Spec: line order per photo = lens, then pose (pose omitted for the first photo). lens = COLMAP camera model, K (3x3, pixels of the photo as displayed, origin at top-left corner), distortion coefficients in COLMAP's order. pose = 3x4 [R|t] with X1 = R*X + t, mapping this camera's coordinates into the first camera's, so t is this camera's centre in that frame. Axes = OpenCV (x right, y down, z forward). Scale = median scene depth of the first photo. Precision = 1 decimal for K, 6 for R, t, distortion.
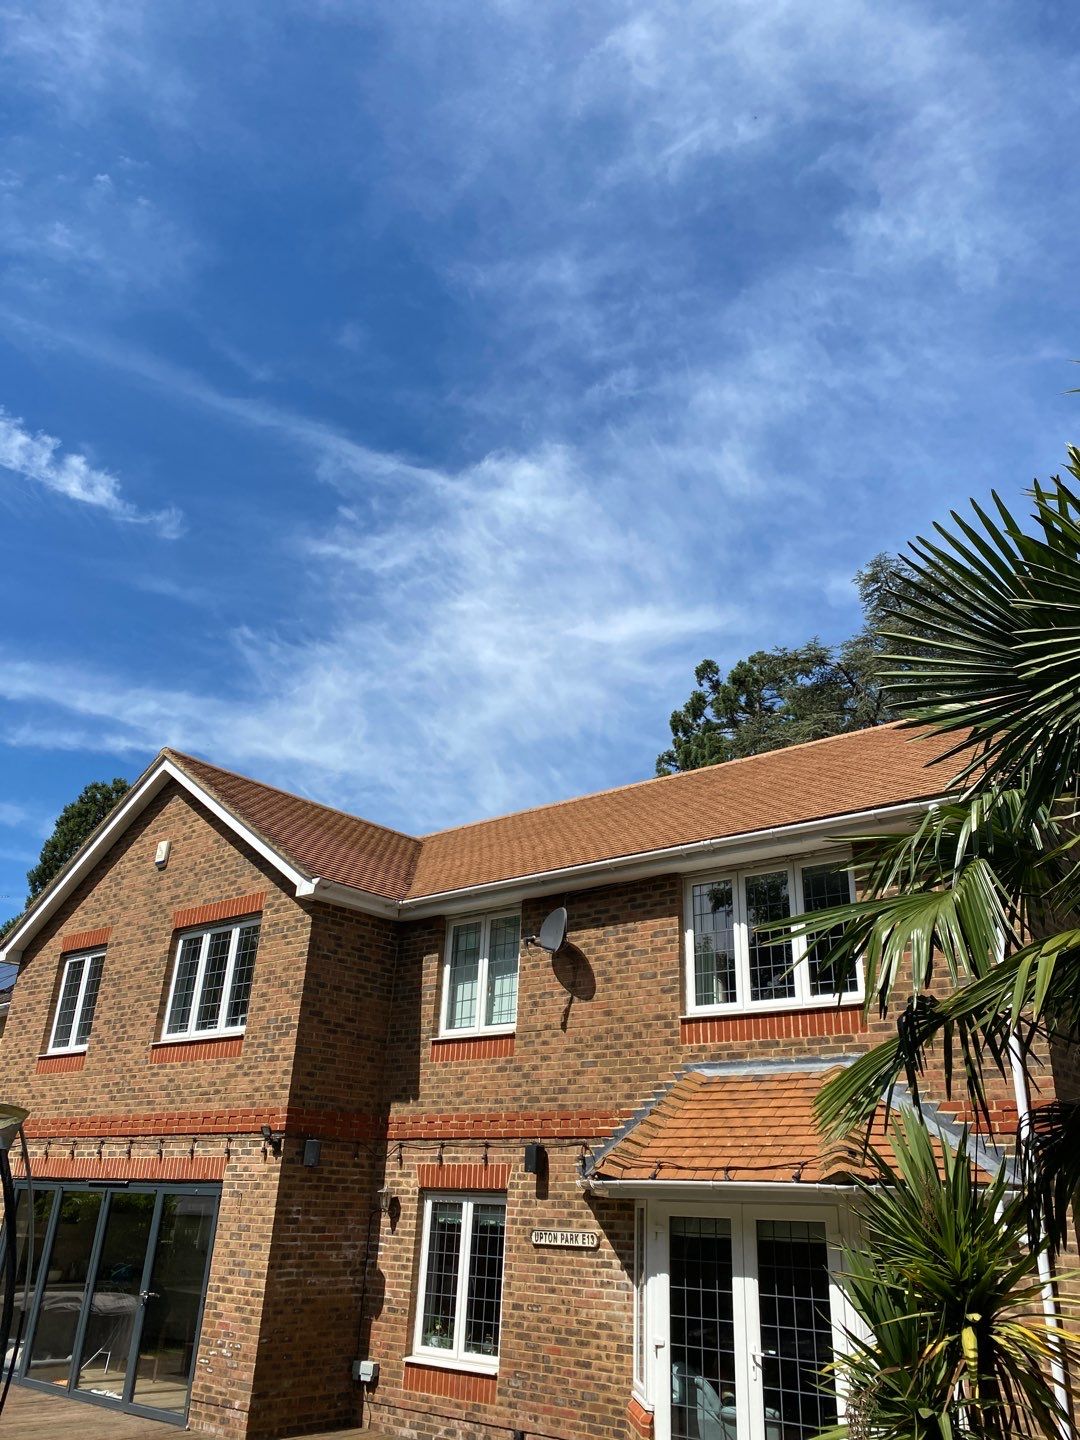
lens RADIAL K [[1099.3, 0, 560.8], [0, 1099.3, 718.9], [0, 0, 1]] dist [0.034597, -0.034707]
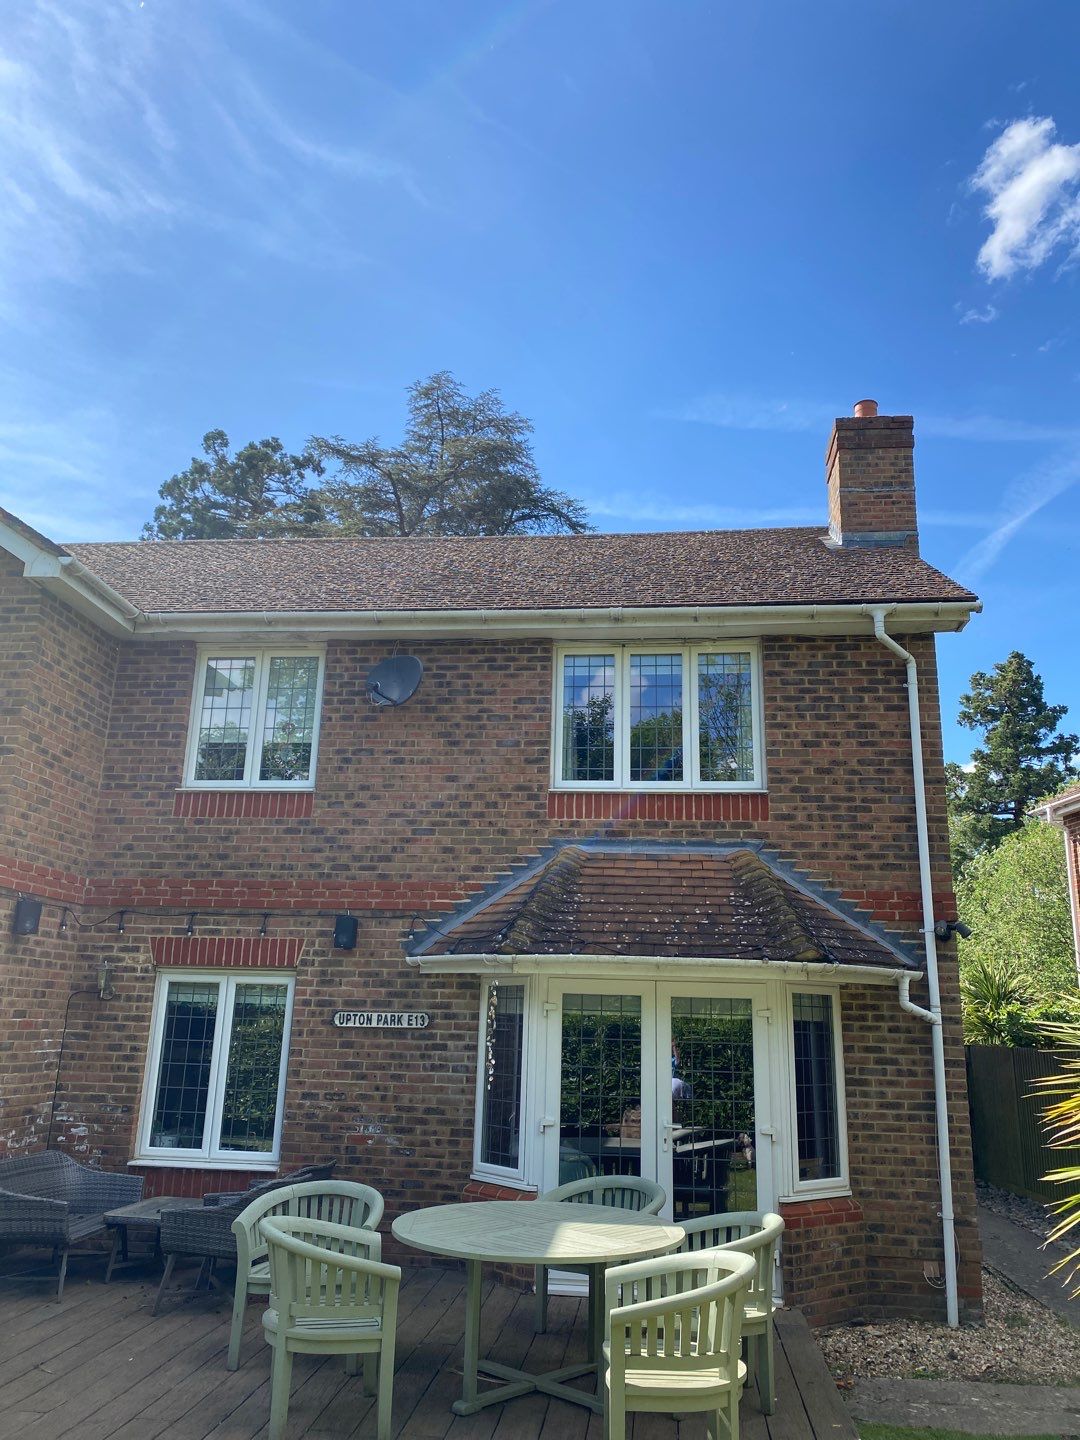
lens RADIAL K [[1095.1, 0, 544.3], [0, 1095.1, 714.8], [0, 0, 1]] dist [0.148660, -0.388901]
pose [[0.839634, 0.139474, 0.524939, -0.348582], [-0.220238, 0.970876, 0.094311, 0.114304], [-0.496497, -0.194798, 0.845899, 0.222587]]
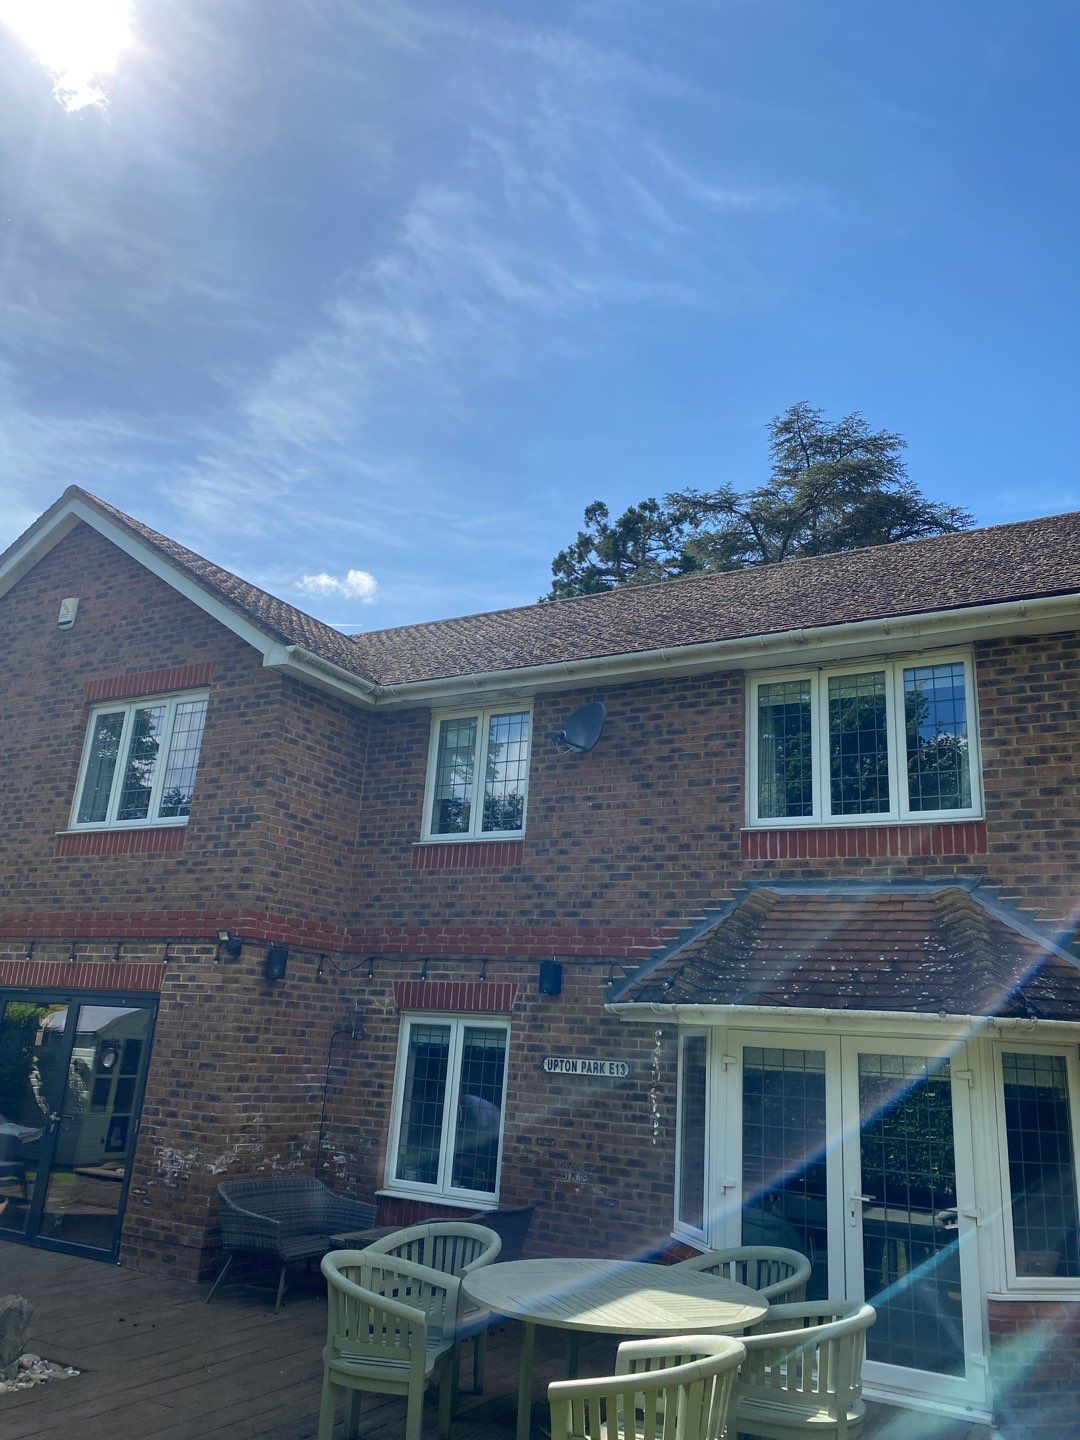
lens RADIAL K [[1095.1, 0, 544.3], [0, 1095.1, 714.8], [0, 0, 1]] dist [0.148660, -0.388901]
pose [[0.986194, 0.075432, 0.147416, -0.163918], [-0.093439, 0.988451, 0.119308, 0.084739], [-0.136714, -0.131435, 0.981852, 0.165051]]
